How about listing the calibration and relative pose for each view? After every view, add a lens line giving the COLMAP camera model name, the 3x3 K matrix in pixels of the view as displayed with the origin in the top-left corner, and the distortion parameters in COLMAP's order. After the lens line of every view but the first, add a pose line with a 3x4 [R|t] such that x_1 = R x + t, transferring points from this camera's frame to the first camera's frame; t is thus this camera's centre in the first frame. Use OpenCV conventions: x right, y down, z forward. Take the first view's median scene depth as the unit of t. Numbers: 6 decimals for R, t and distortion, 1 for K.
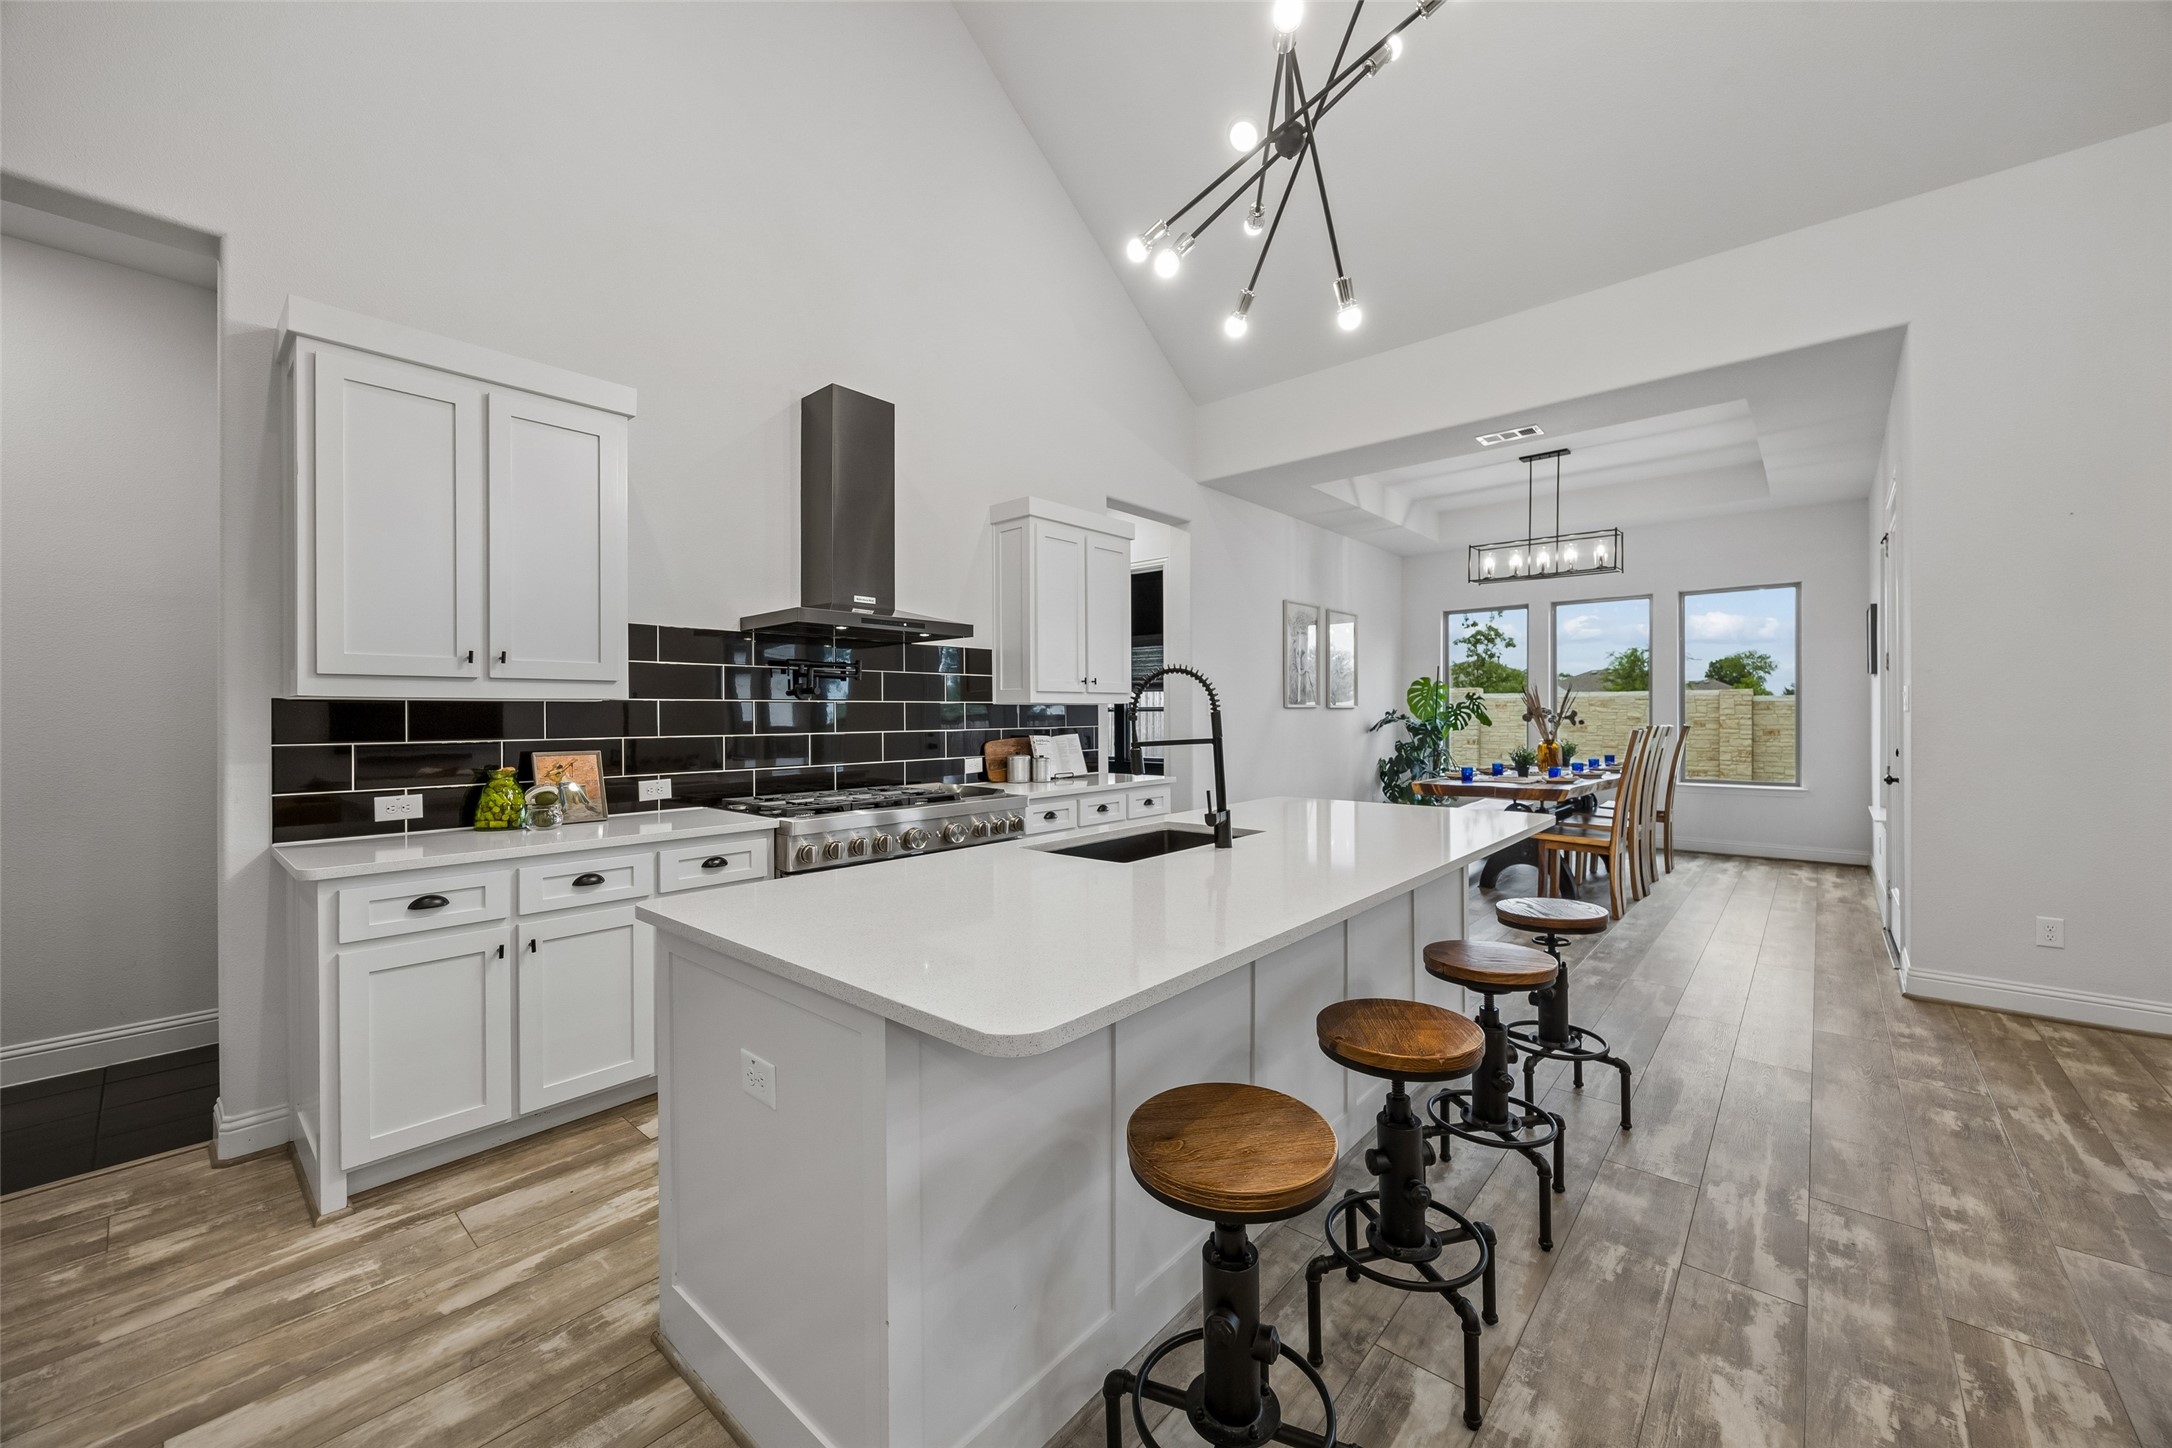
lens RADIAL K [[835.2, 0, 1084.2], [0, 835.2, 720.5], [0, 0, 1]] dist [-0.000074, -0.000951]
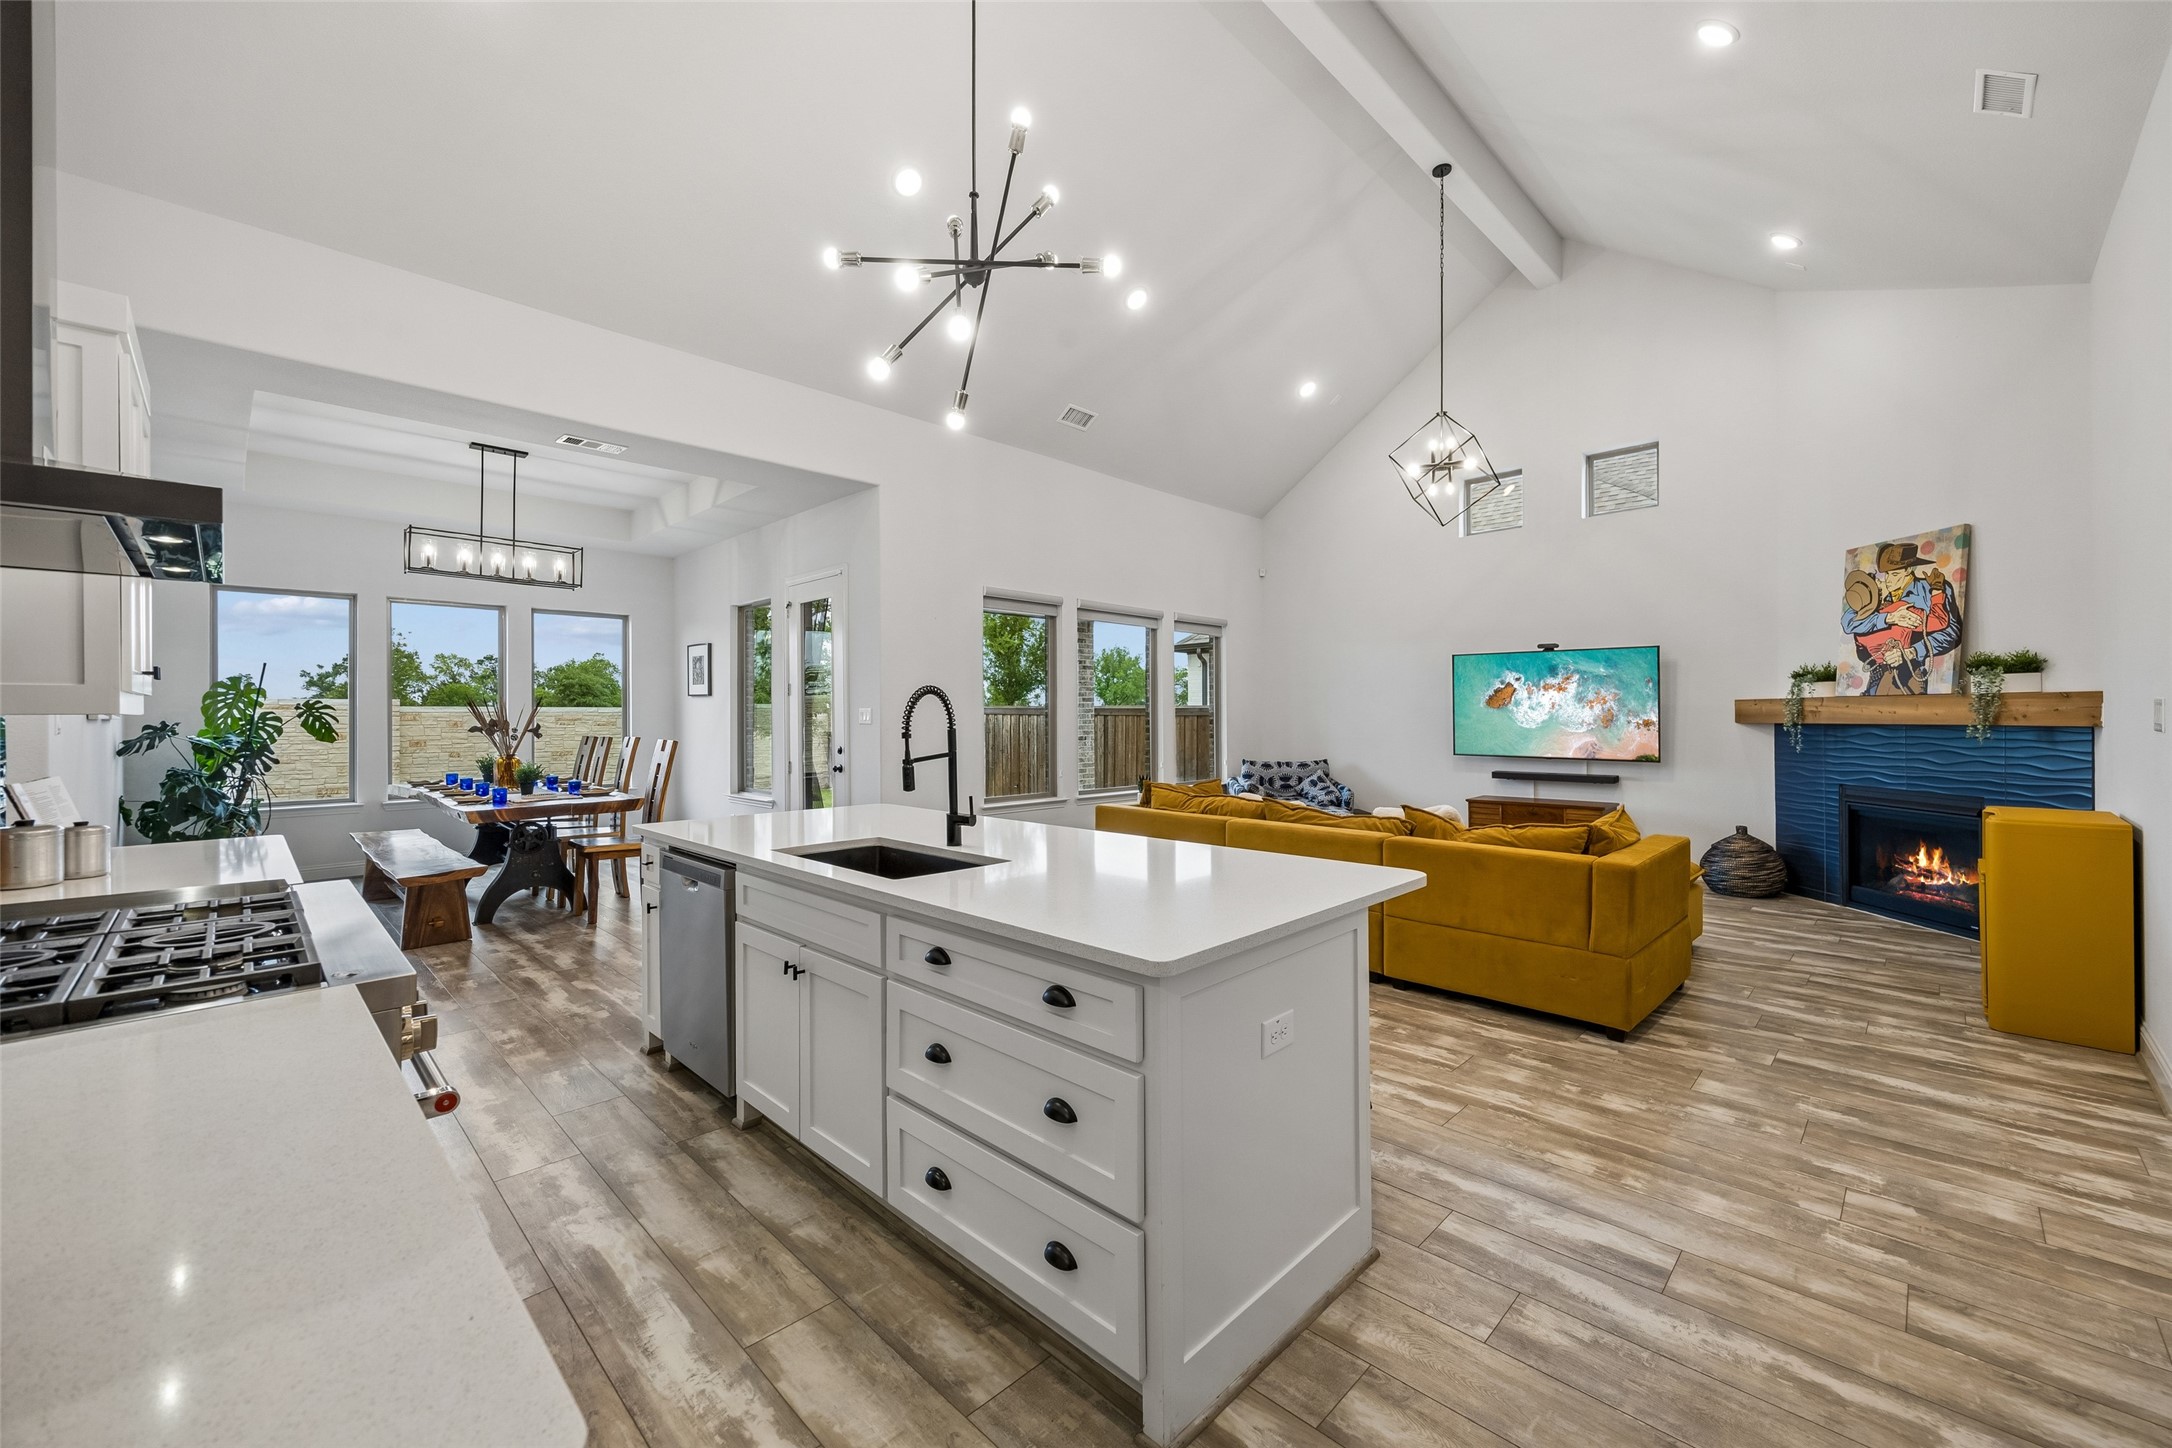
lens RADIAL K [[835.2, 0, 1098.4], [0, 835.2, 729.7], [0, 0, 1]] dist [-0.000074, -0.000951]
pose [[0.051867, -0.010235, 0.998602, -0.784141], [0.009886, 0.999904, 0.009734, -0.014300], [-0.998605, 0.009368, 0.051963, 0.628625]]
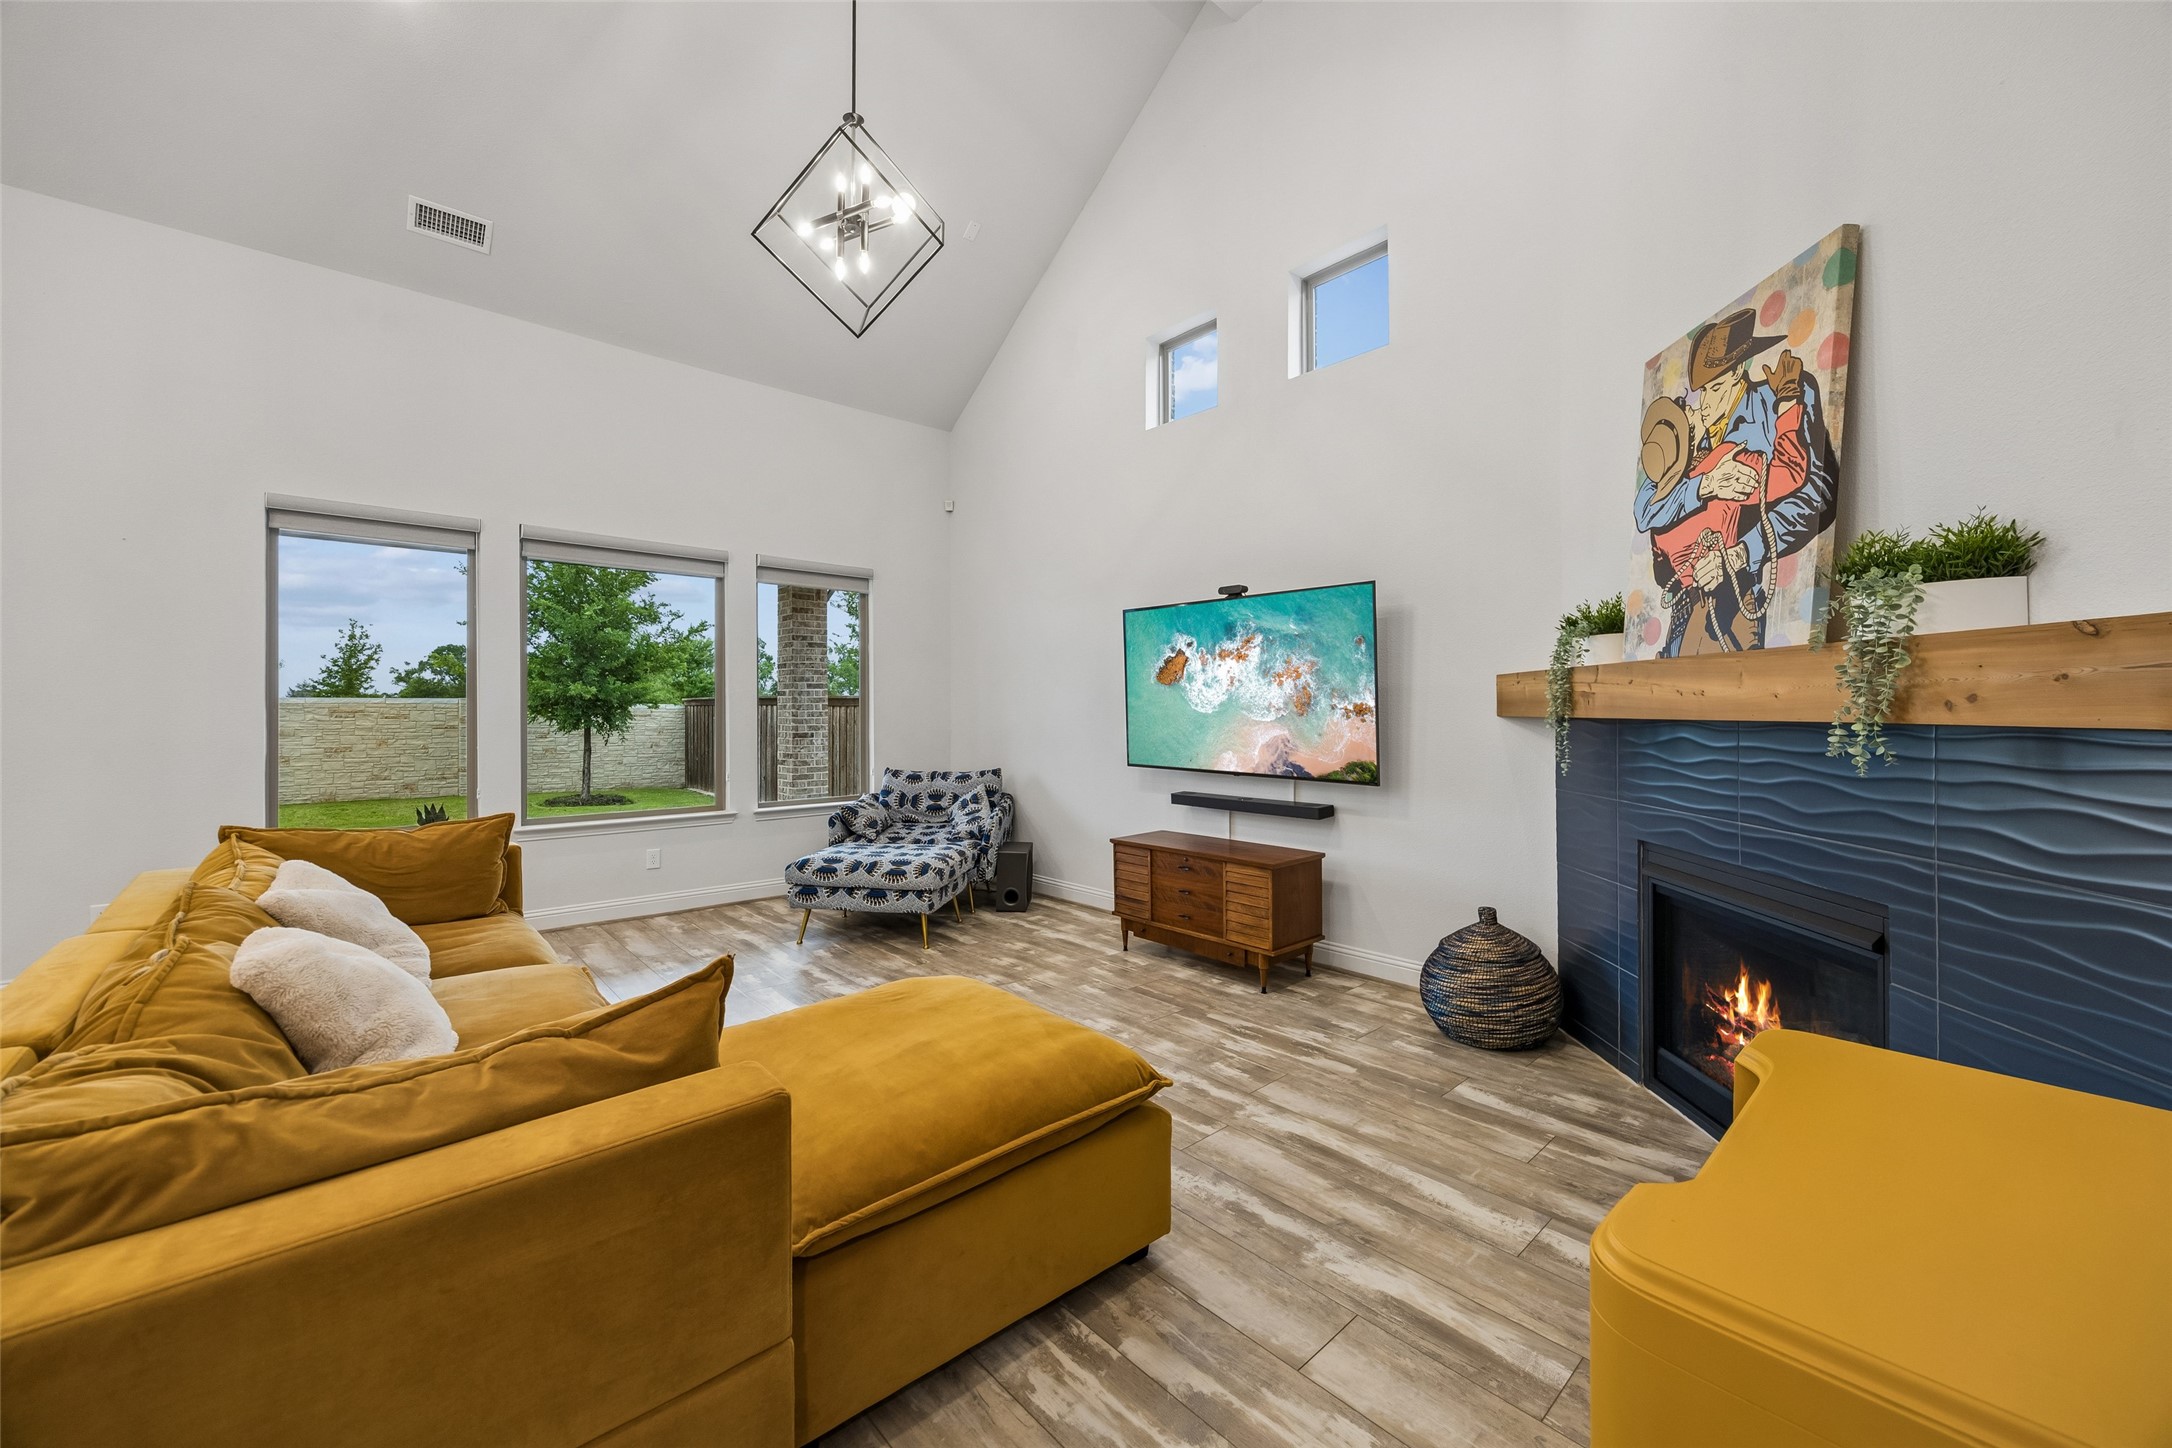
lens RADIAL K [[835.2, 0, 1089.1], [0, 835.2, 721.6], [0, 0, 1]] dist [-0.000074, -0.000951]
pose [[0.104834, -0.008547, 0.994453, 0.236258], [0.008120, 0.999937, 0.007738, -0.001106], [-0.994457, 0.007263, 0.104896, -0.477440]]
